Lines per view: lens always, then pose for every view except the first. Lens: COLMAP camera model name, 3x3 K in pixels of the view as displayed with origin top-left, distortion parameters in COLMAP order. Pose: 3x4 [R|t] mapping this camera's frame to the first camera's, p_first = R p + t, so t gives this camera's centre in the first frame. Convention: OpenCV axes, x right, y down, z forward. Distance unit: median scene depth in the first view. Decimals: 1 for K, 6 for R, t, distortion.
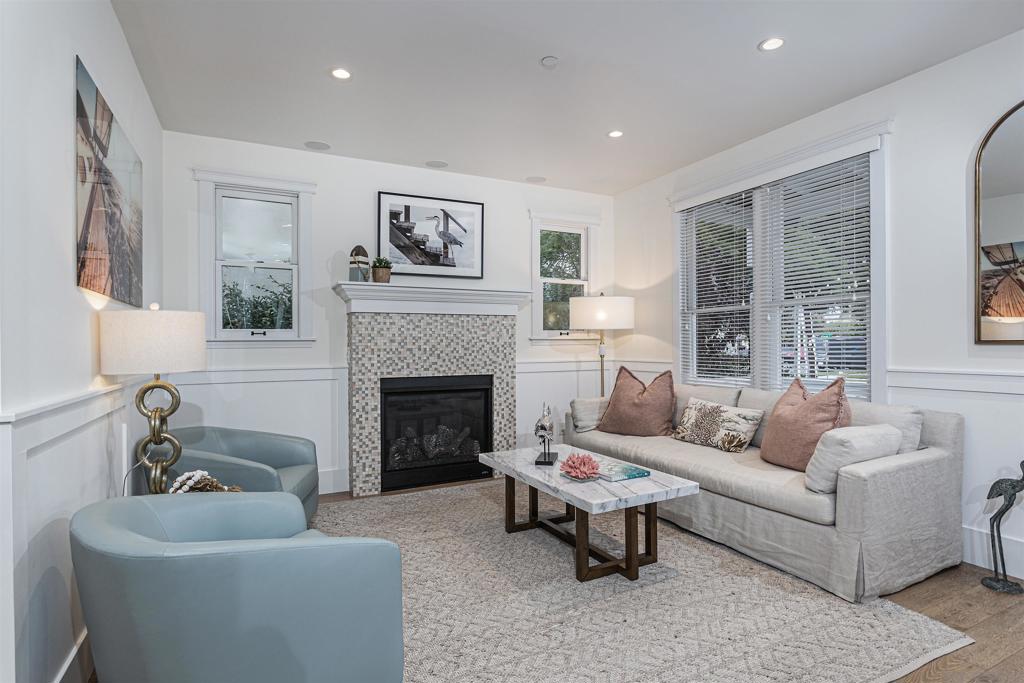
lens RADIAL K [[518.2, 0, 512.5], [0, 518.2, 346.7], [0, 0, 1]] dist [-0.014871, 0.001671]
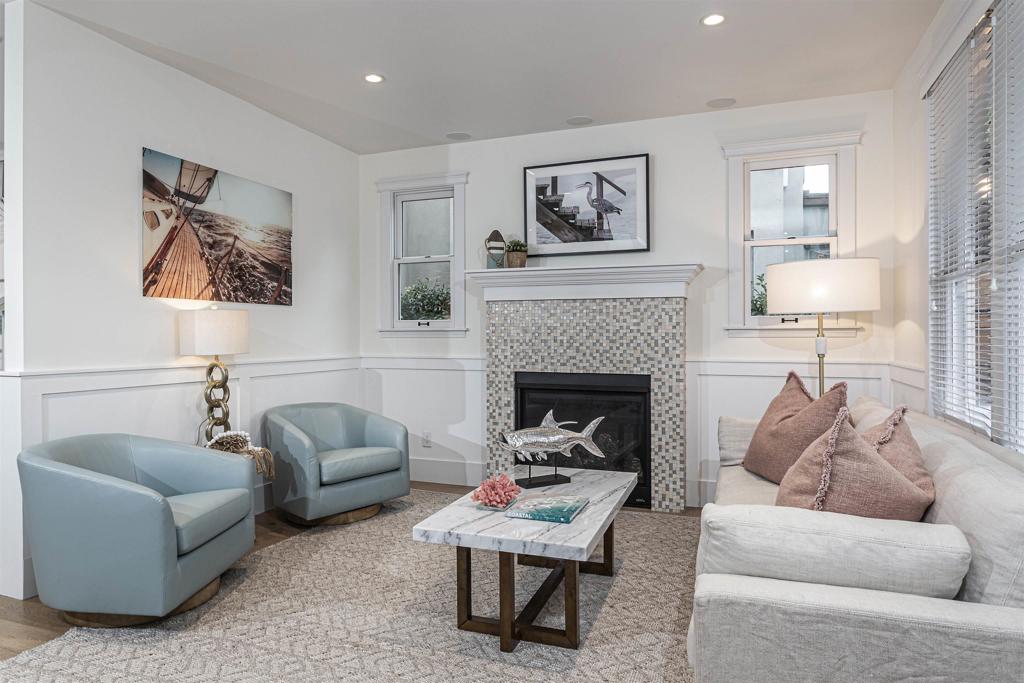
lens RADIAL K [[630.9, 0, 510.4], [0, 630.9, 335.1], [0, 0, 1]] dist [-0.018931, 0.000883]
pose [[0.670820, 0.005952, -0.741596, 0.540031], [-0.007301, 0.999972, 0.001422, -0.005436], [0.741584, 0.004460, 0.670845, 0.231063]]
